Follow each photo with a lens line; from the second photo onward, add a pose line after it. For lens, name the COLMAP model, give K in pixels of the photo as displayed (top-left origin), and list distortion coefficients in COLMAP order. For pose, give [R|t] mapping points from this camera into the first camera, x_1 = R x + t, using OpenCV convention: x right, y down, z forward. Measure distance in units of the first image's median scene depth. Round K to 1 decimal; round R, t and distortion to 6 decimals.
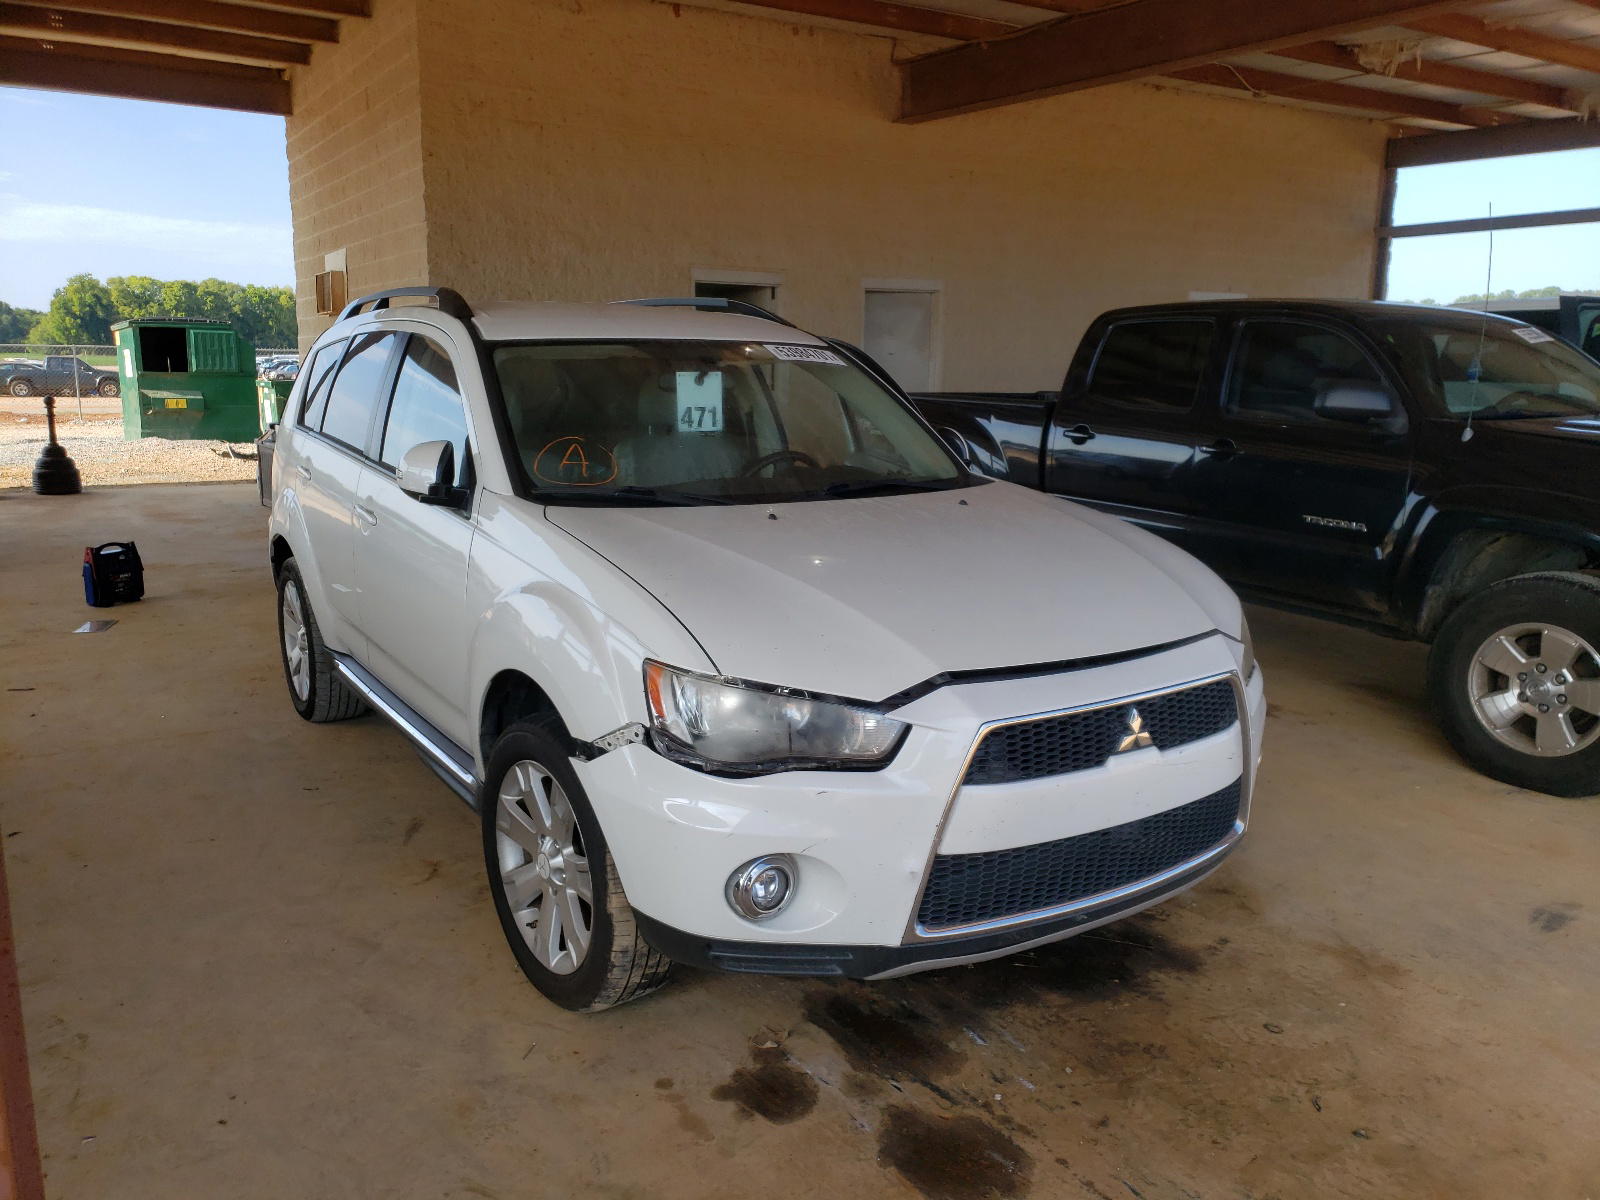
lens RADIAL K [[1241.0, 0, 785.9], [0, 1241.0, 594.8], [0, 0, 1]] dist [0.006683, 0.008981]
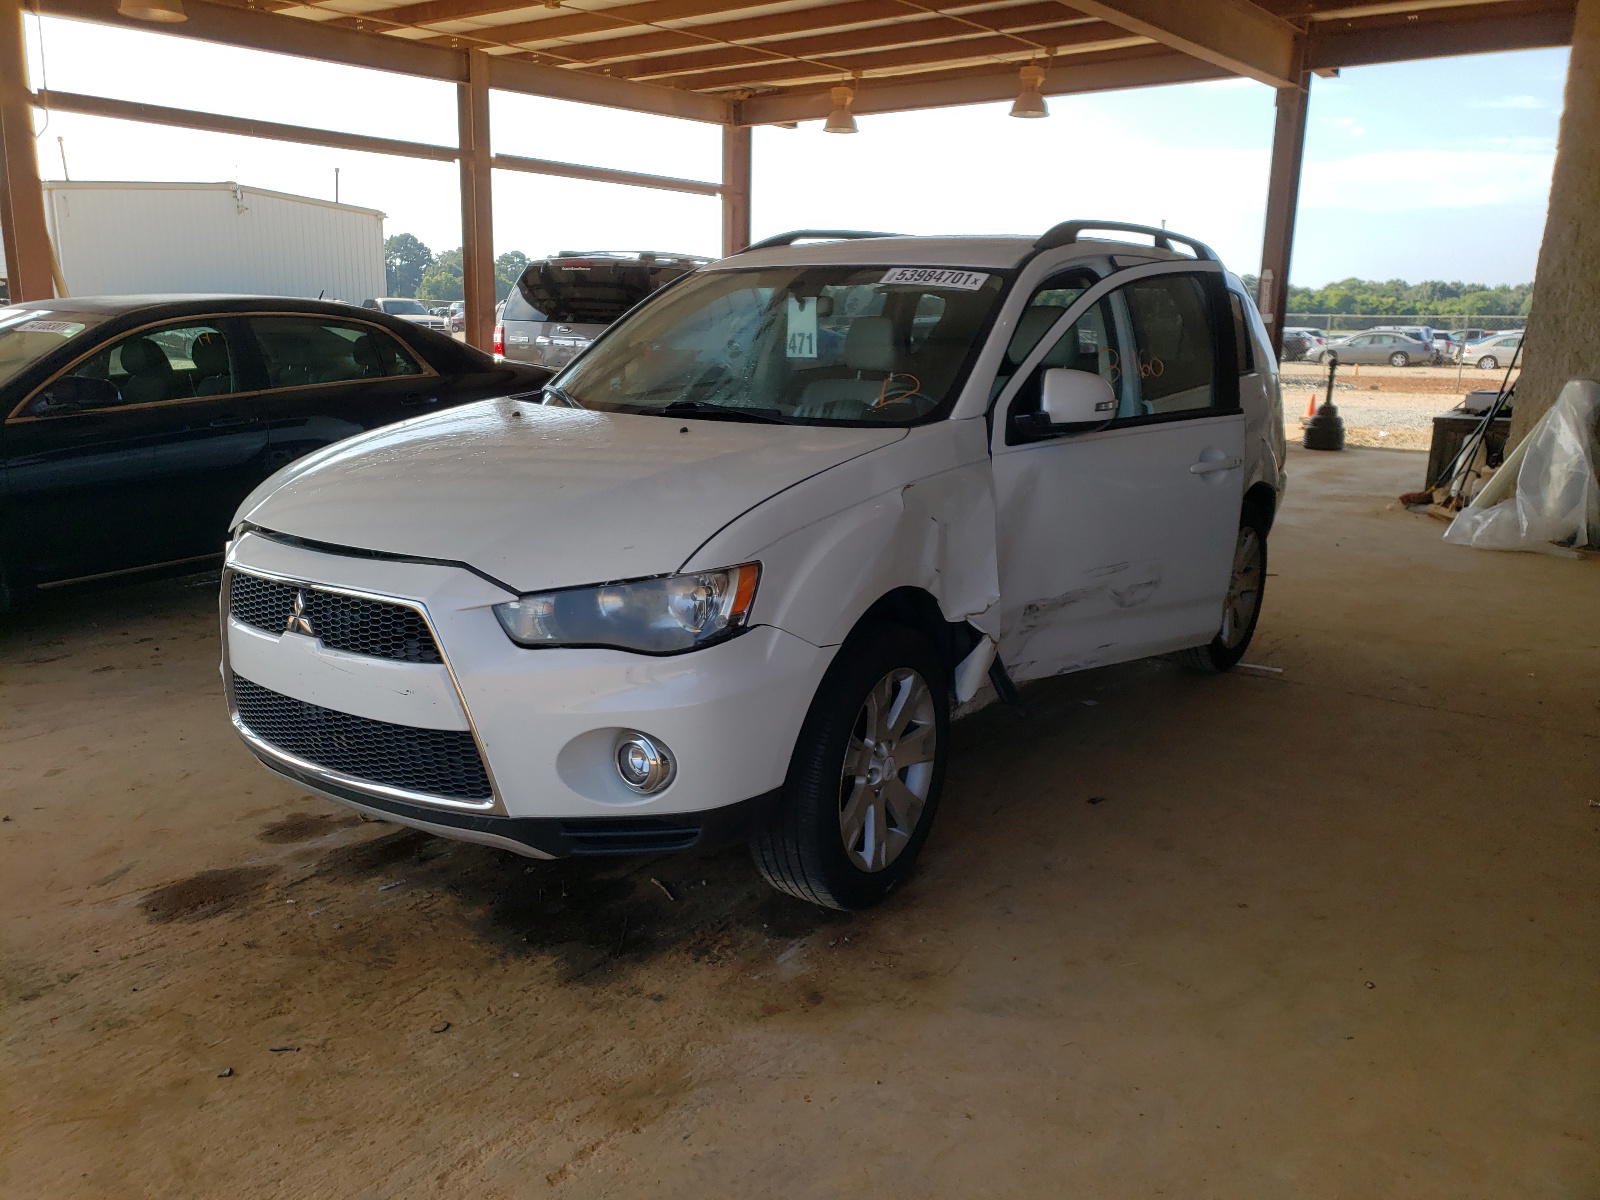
lens RADIAL K [[1241.0, 0, 784.9], [0, 1241.0, 606.1], [0, 0, 1]] dist [0.006683, 0.008981]
pose [[0.361608, 0.210335, -0.908294, 1.200966], [-0.187583, 0.970711, 0.150109, -0.114728], [0.913264, 0.116100, 0.390473, 0.837197]]
